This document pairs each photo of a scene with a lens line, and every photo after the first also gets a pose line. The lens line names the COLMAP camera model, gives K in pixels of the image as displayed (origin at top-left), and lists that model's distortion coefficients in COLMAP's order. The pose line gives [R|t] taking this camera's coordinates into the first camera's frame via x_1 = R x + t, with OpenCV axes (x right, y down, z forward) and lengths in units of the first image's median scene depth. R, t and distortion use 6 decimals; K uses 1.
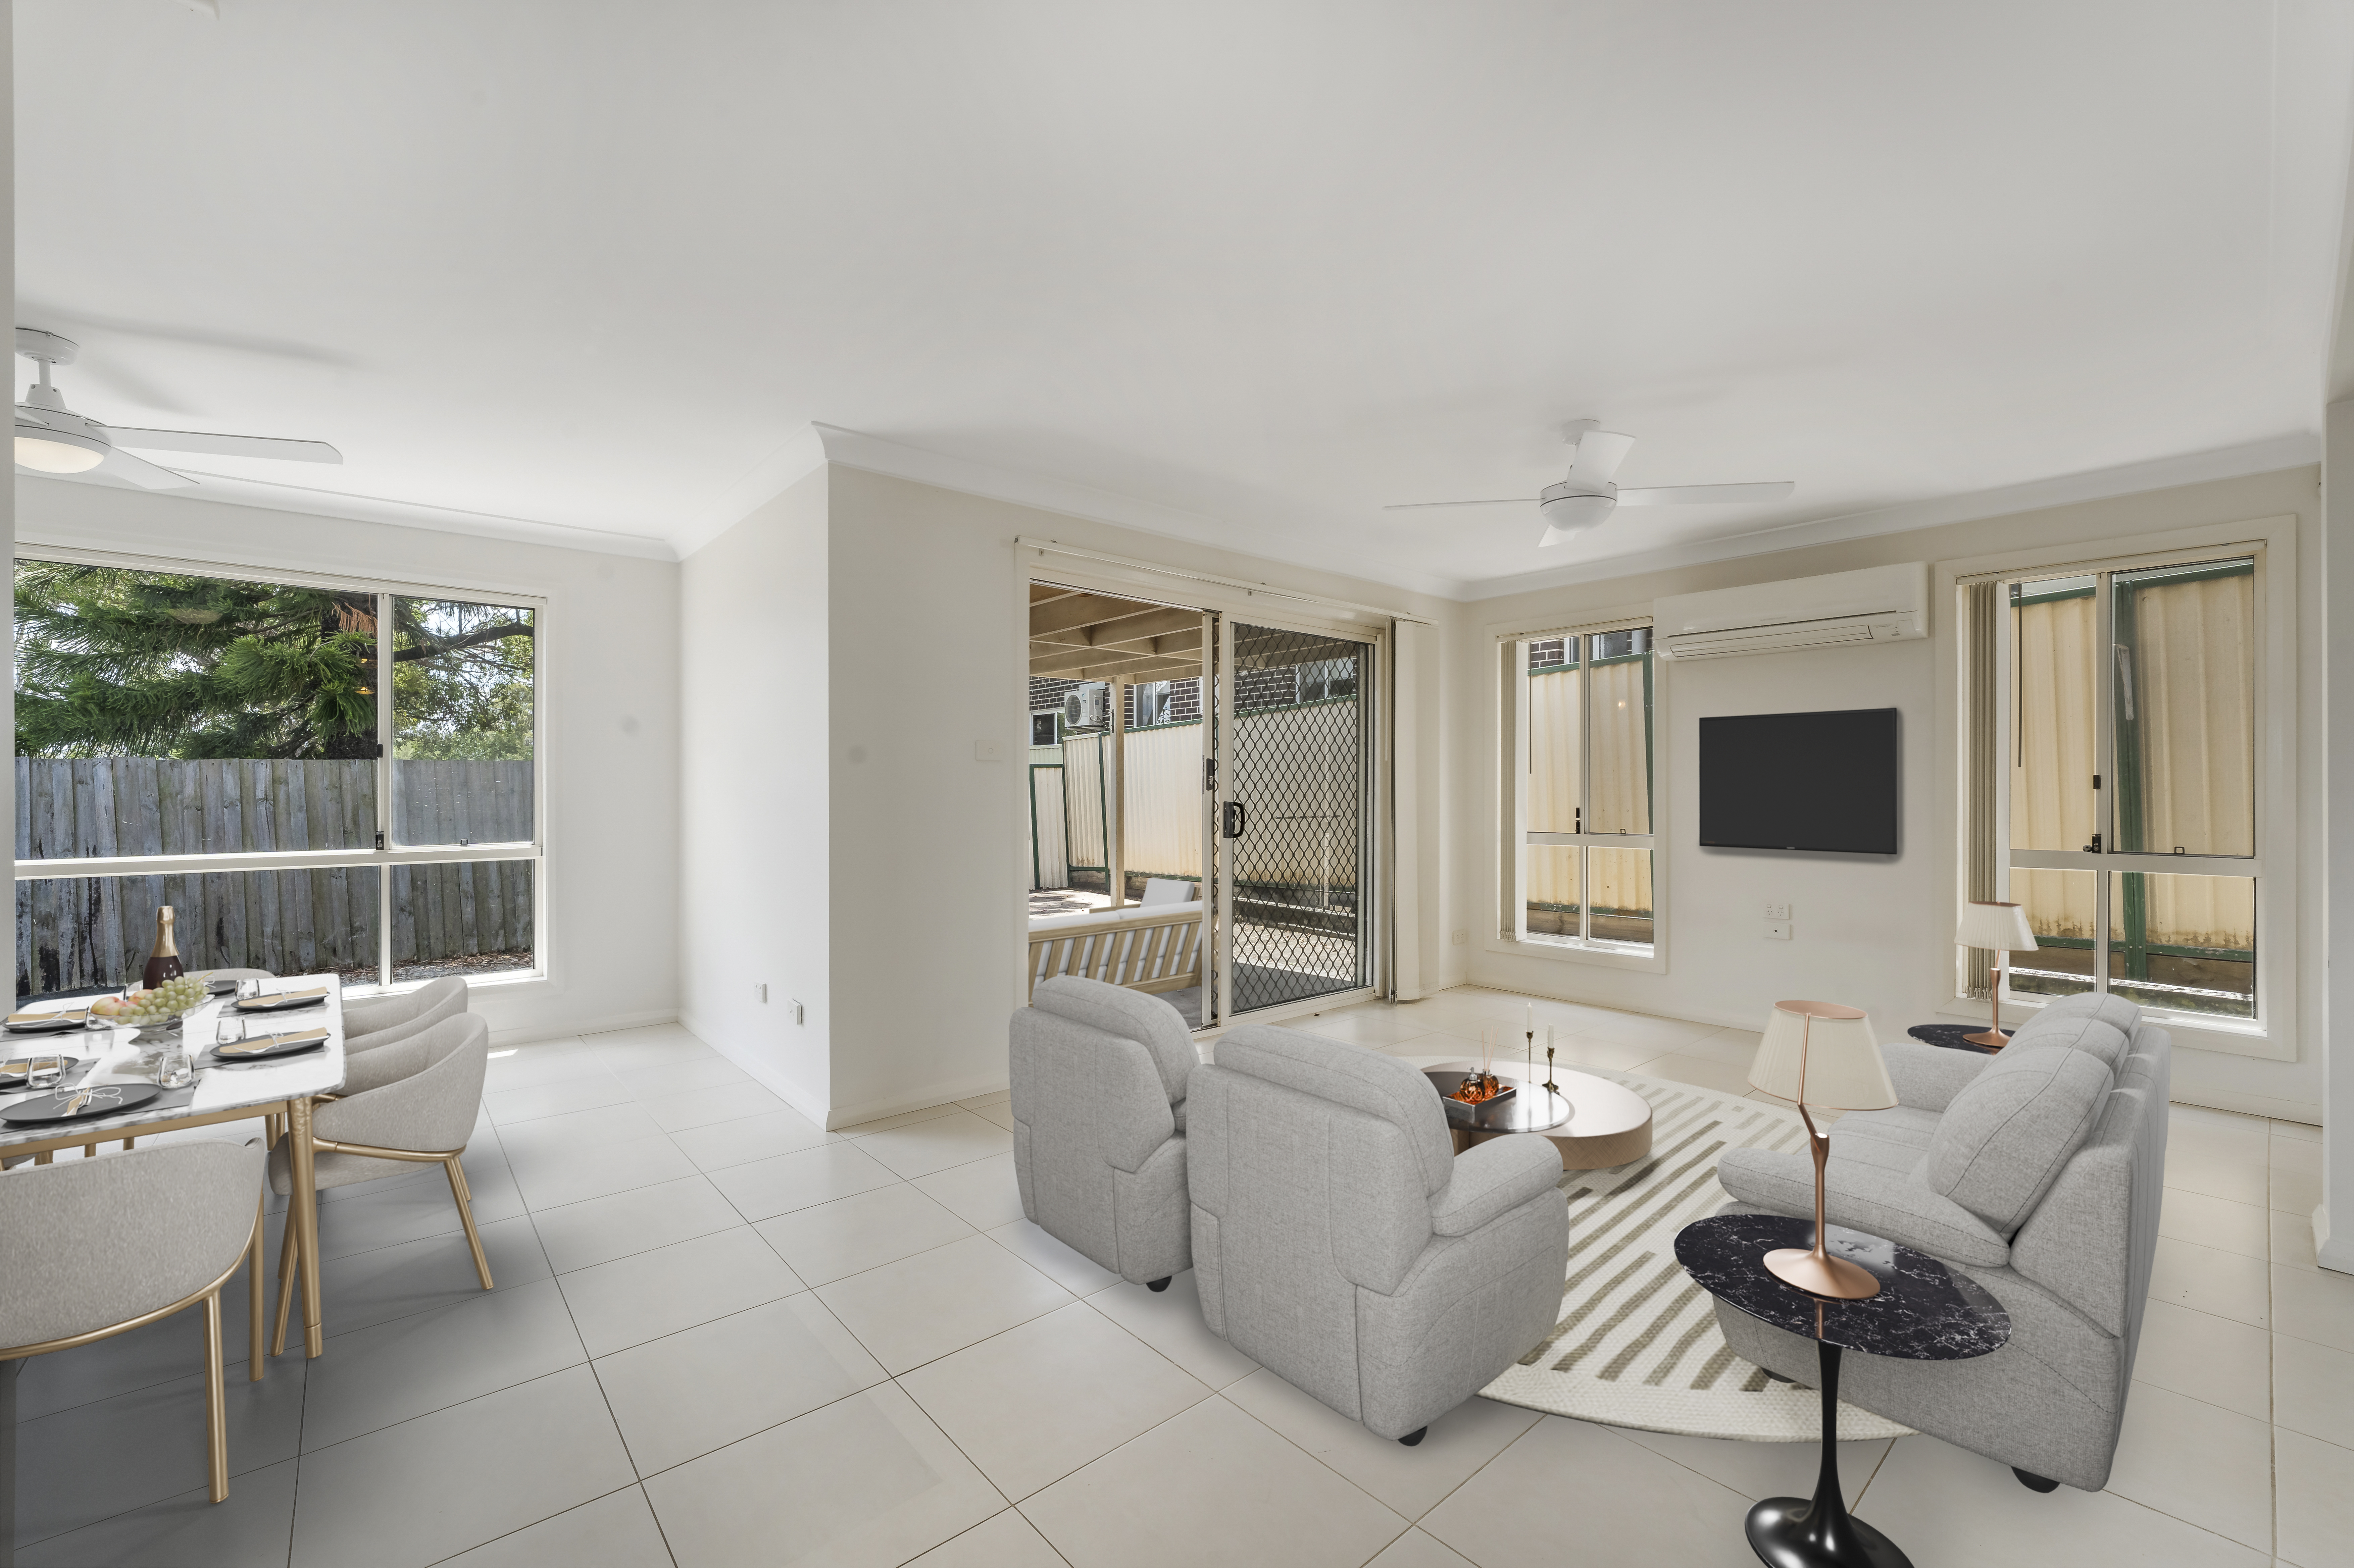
lens RADIAL K [[953.6, 0, 1173.0], [0, 953.6, 785.2], [0, 0, 1]] dist [-0.012246, 0.000362]
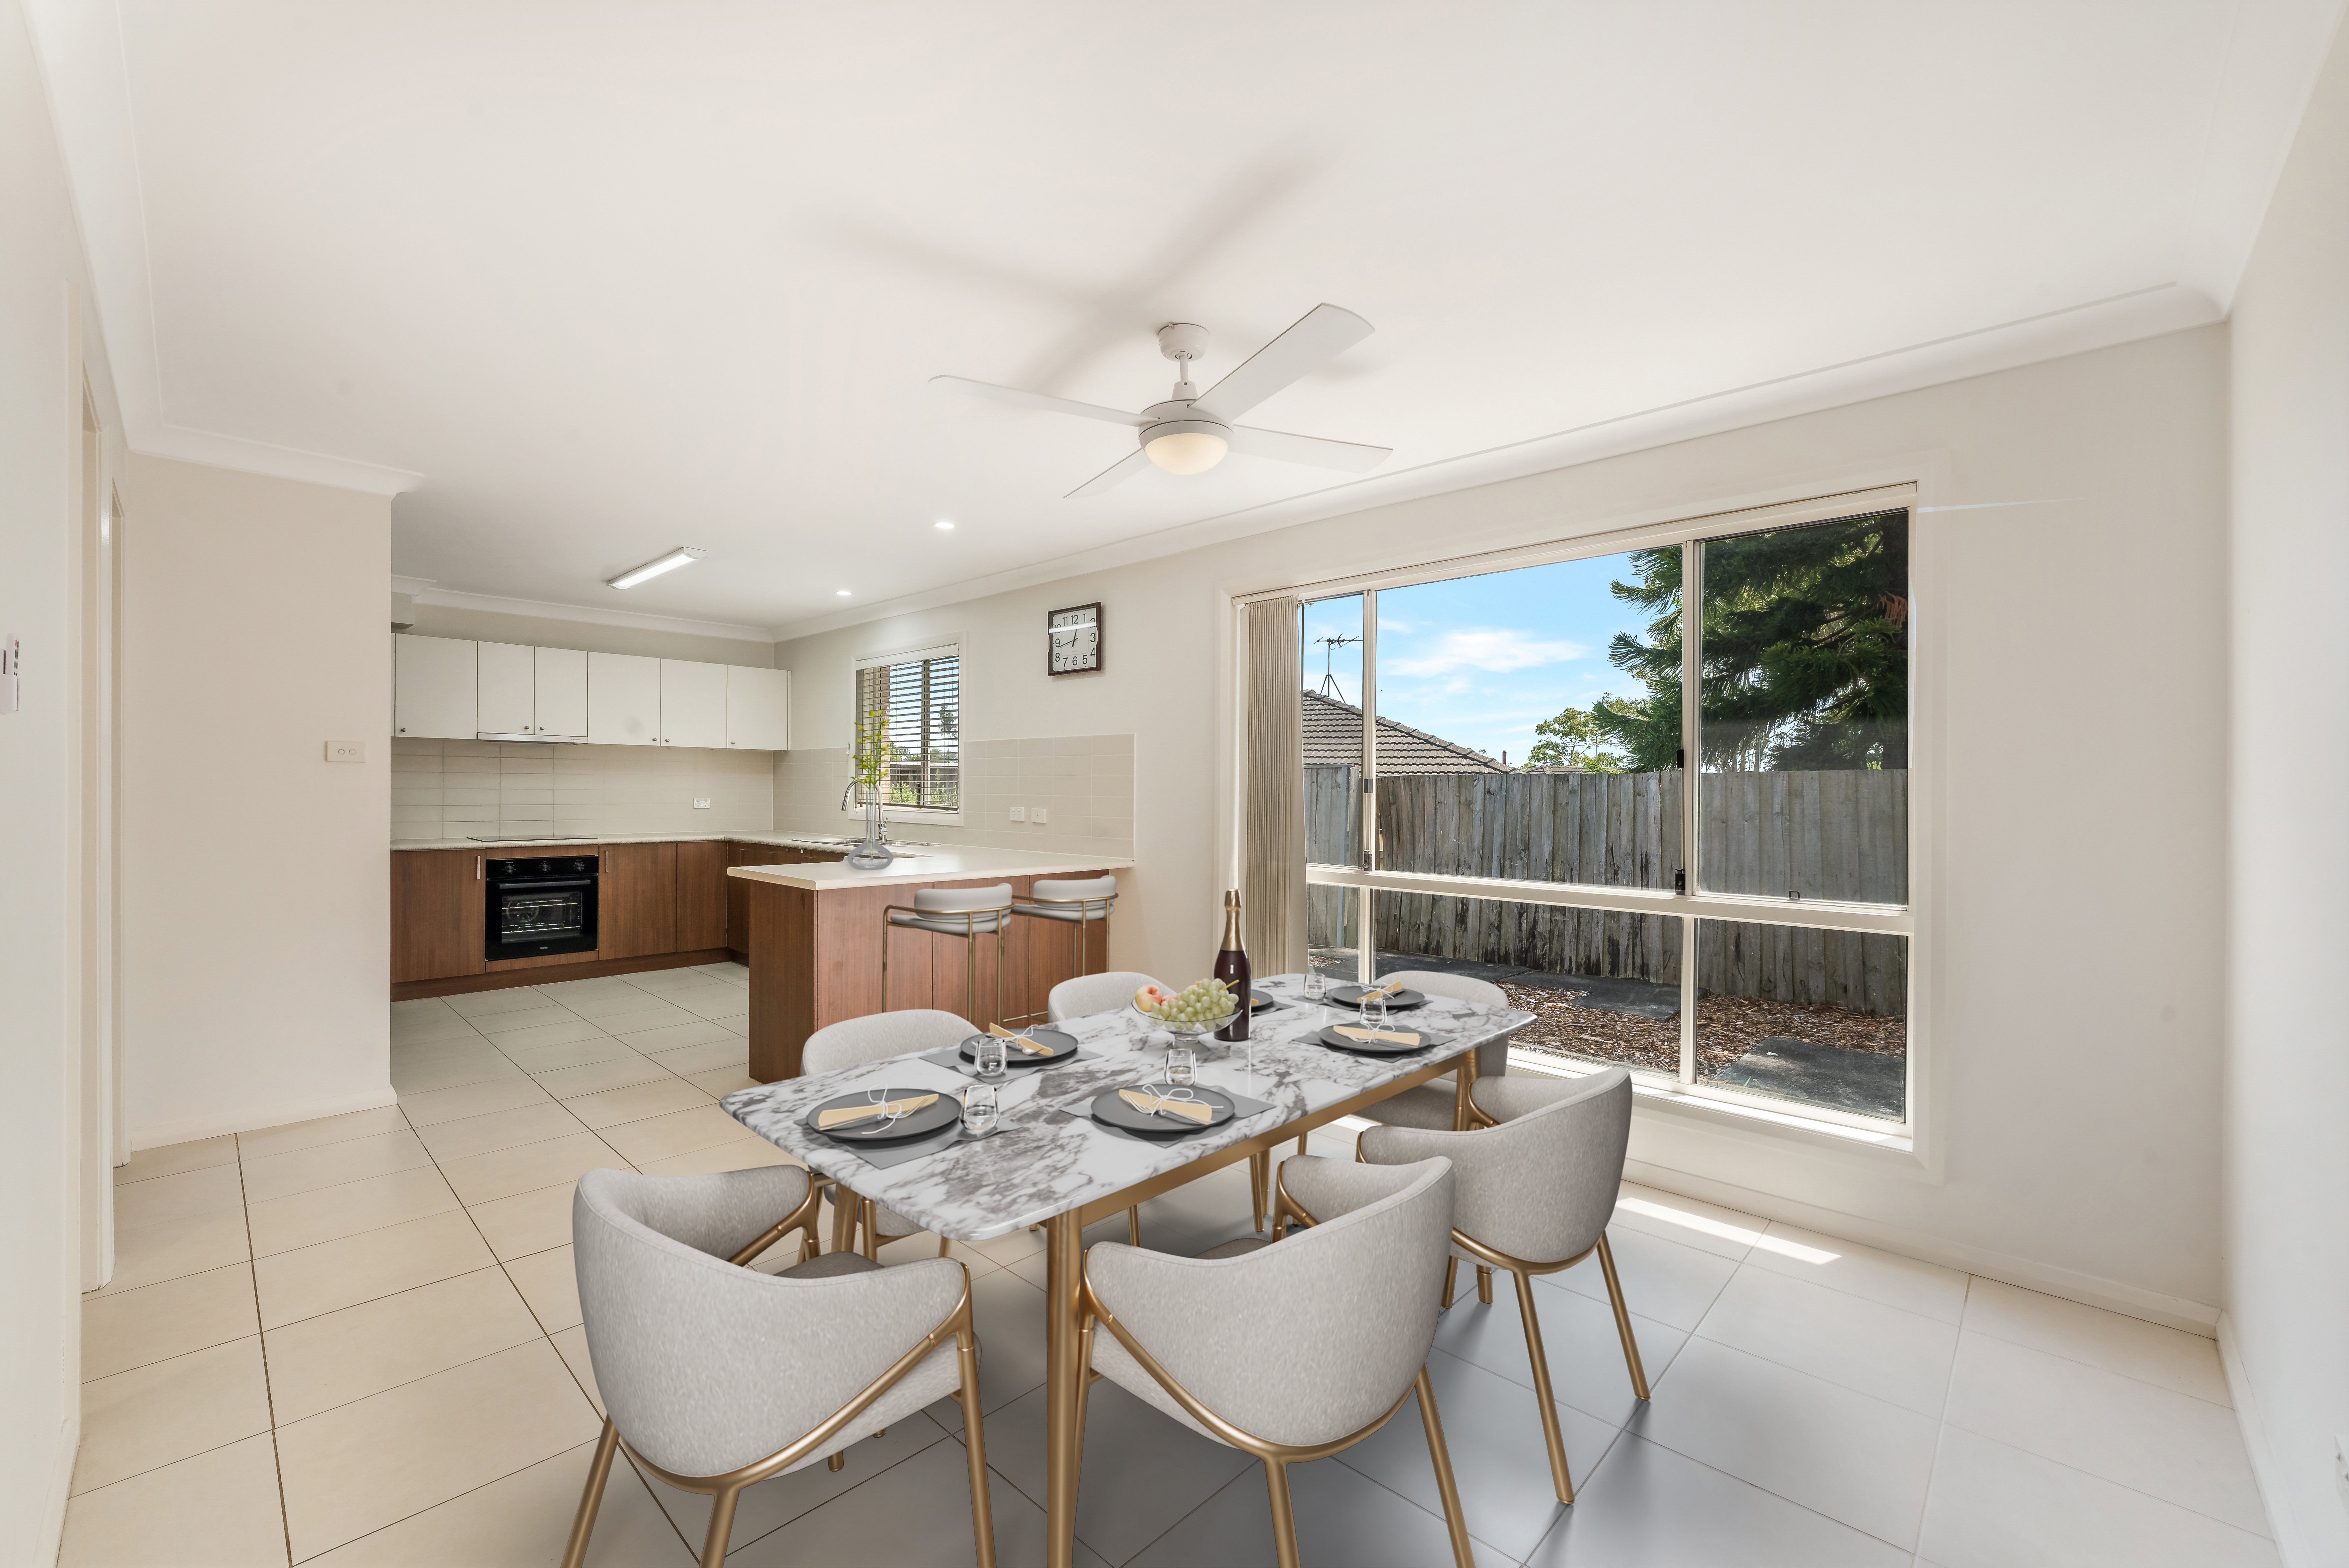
lens RADIAL K [[951.6, 0, 1167.6], [0, 951.6, 790.4], [0, 0, 1]] dist [-0.012246, 0.000362]
pose [[0.098583, 0.003802, -0.995122, -0.138352], [-0.007415, 0.999968, 0.003086, -0.010504], [0.995101, 0.007075, 0.098608, 0.489822]]
